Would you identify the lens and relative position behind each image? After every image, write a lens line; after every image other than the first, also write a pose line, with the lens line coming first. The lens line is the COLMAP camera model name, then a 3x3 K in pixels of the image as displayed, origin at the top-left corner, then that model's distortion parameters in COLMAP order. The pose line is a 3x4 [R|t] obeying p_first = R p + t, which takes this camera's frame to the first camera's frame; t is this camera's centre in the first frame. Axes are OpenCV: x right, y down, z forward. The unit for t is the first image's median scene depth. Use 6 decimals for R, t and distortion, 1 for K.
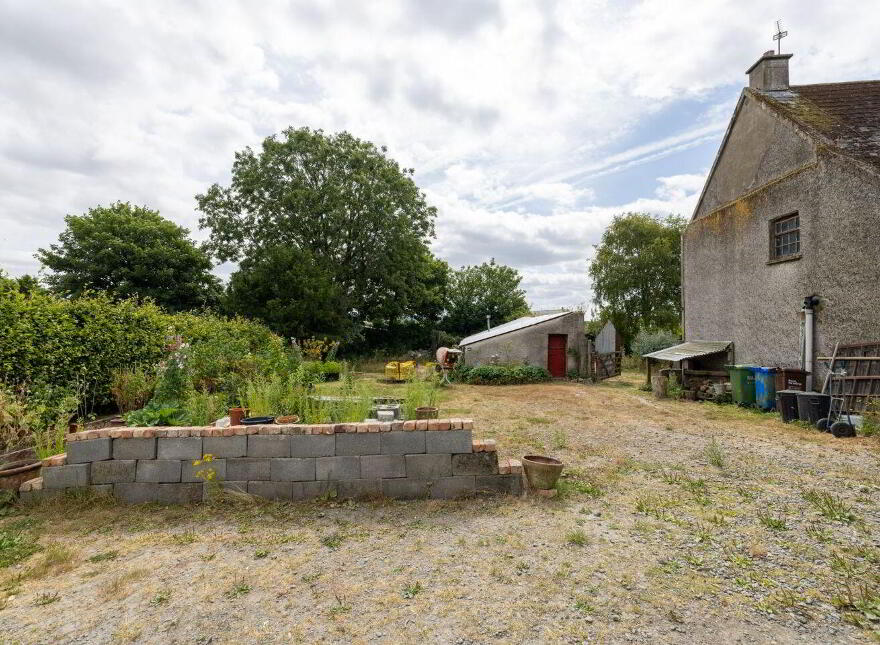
lens RADIAL K [[458.4, 0, 440.0], [0, 458.4, 322.5], [0, 0, 1]] dist [-0.000497, -0.000680]
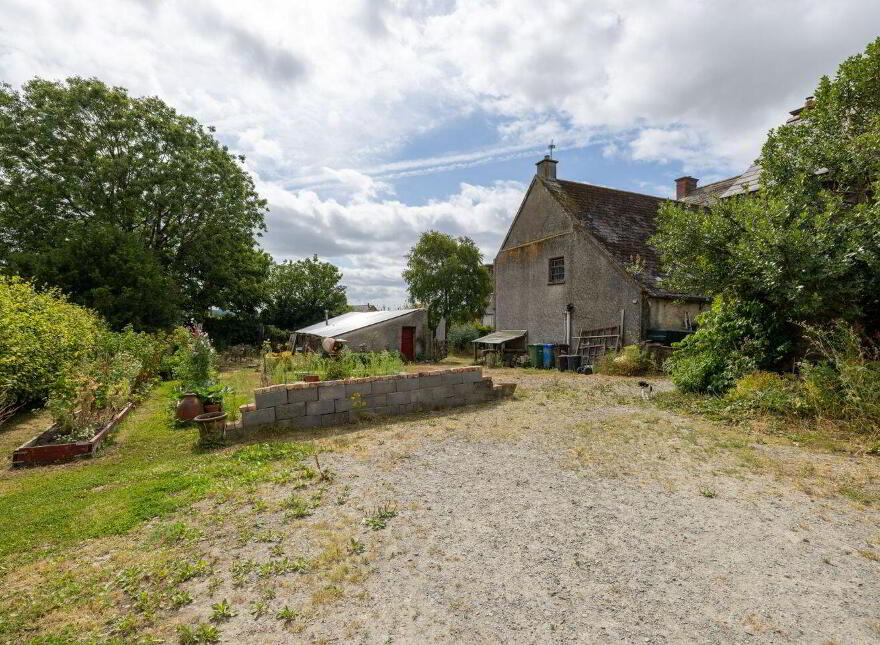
lens RADIAL K [[642.6, 0, 473.4], [0, 642.6, 331.9], [0, 0, 1]] dist [0.006043, -0.008182]
pose [[0.772903, -0.004955, 0.634505, -0.919174], [-0.009736, 0.999759, 0.019667, 0.004518], [-0.634449, -0.021379, 0.772669, -0.611381]]
